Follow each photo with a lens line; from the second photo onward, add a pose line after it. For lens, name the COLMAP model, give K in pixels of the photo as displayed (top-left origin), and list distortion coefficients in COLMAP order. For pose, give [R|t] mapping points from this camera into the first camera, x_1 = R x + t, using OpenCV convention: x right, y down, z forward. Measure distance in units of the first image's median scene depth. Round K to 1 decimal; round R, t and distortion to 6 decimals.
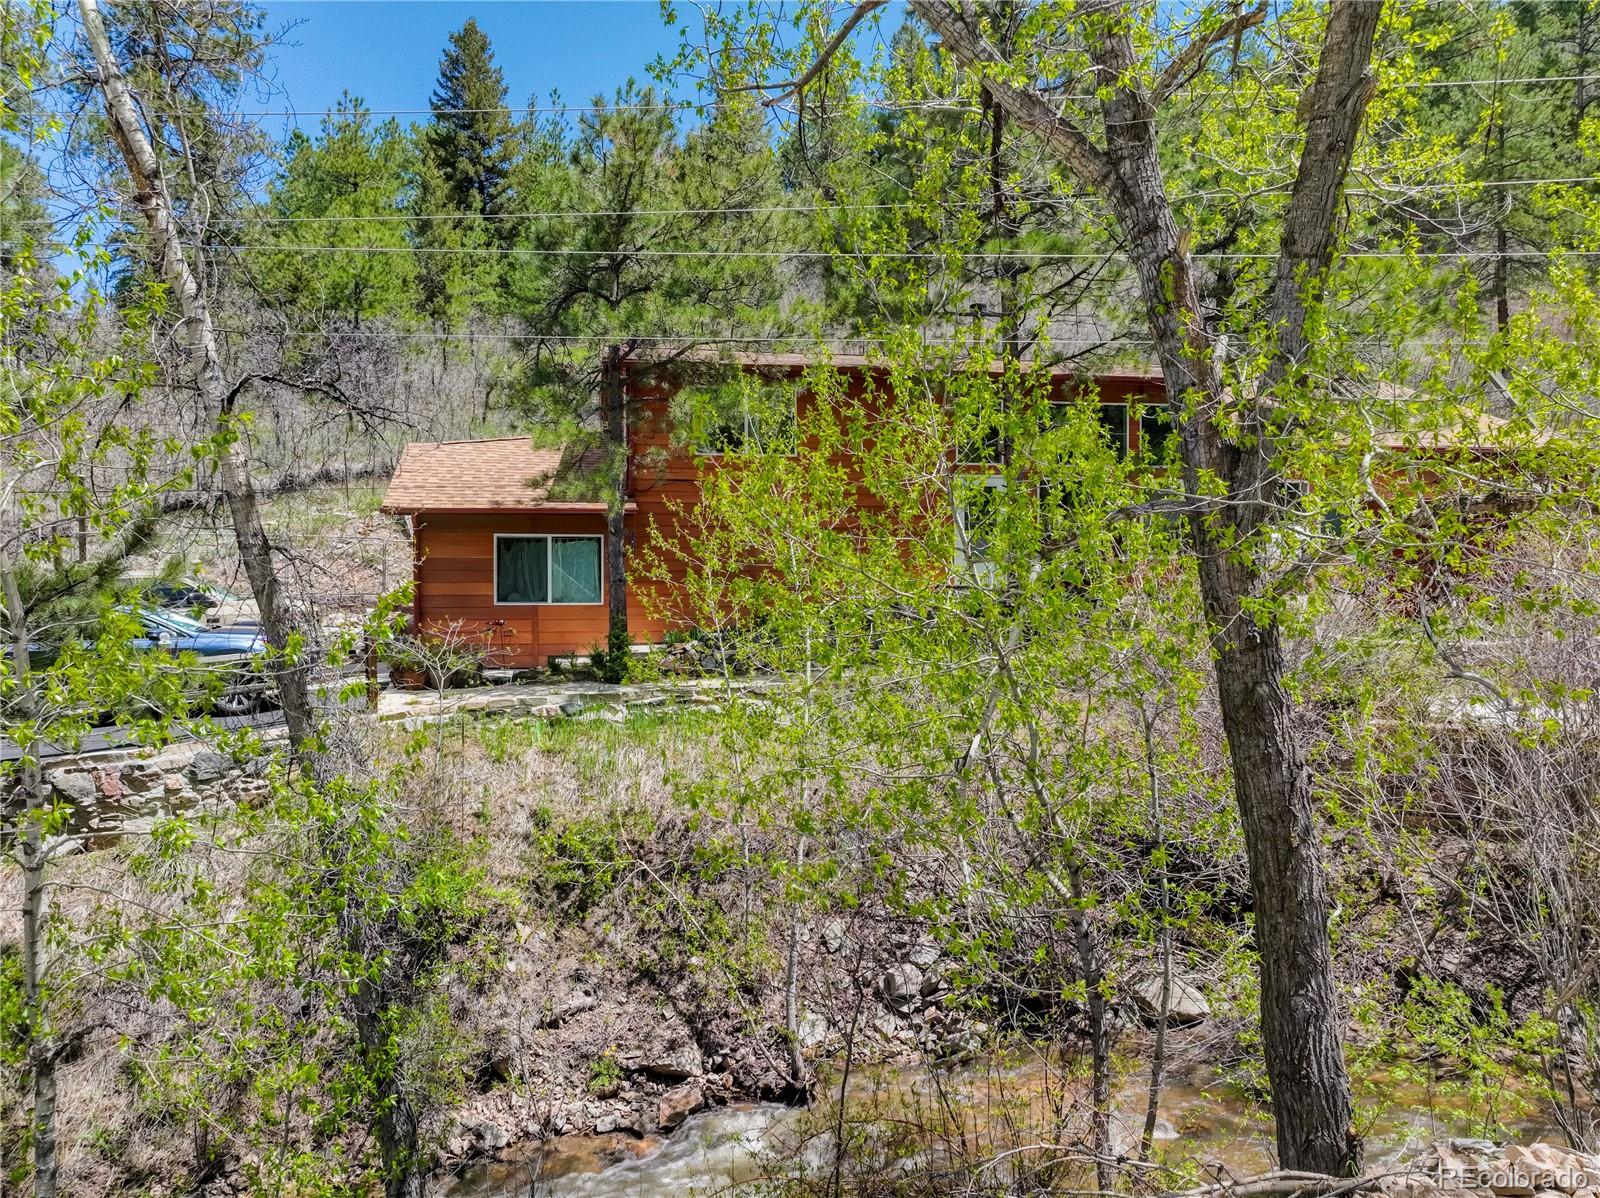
lens RADIAL K [[1125.0, 0, 800.0], [0, 1125.0, 599.0], [0, 0, 1]] dist [0.004742, 0.005907]
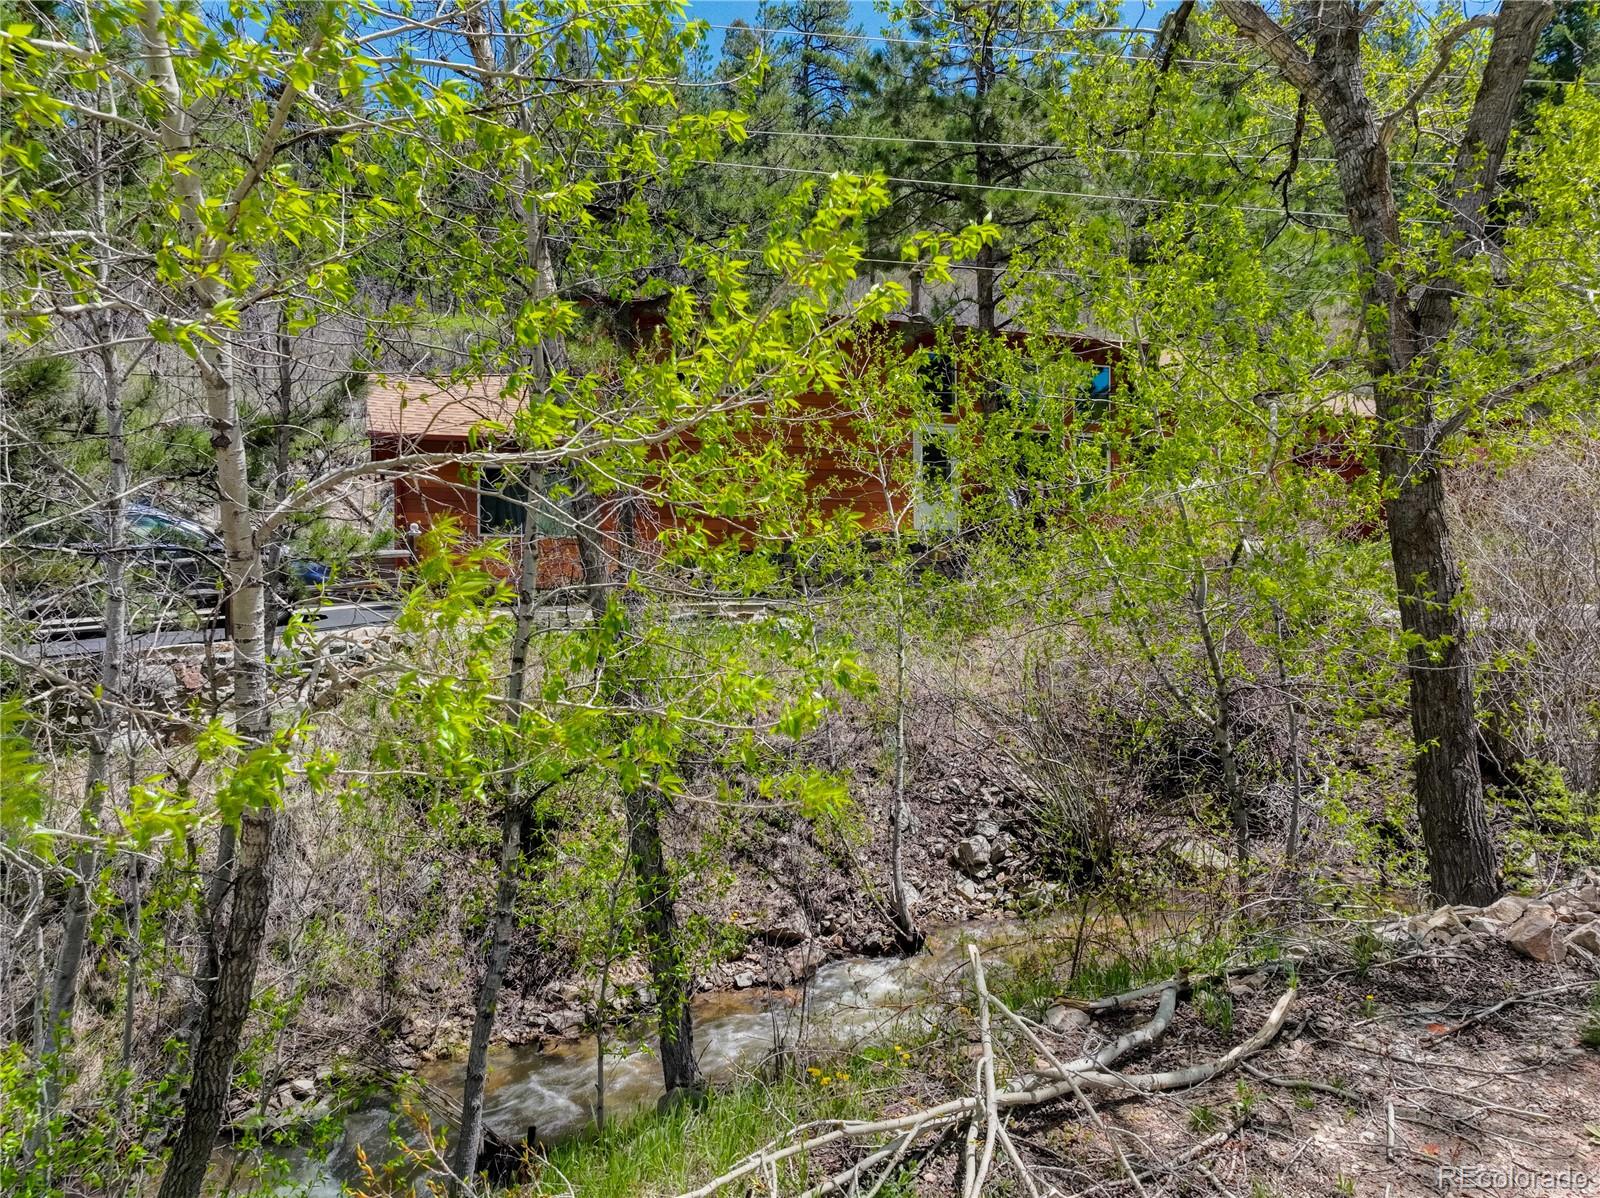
lens RADIAL K [[1125.0, 0, 800.0], [0, 1125.0, 599.0], [0, 0, 1]] dist [0.004742, 0.005907]
pose [[0.983071, -0.000684, 0.183225, -0.280711], [0.000981, 0.999998, -0.001525, 0.100719], [-0.183223, 0.001679, 0.983070, -0.038387]]
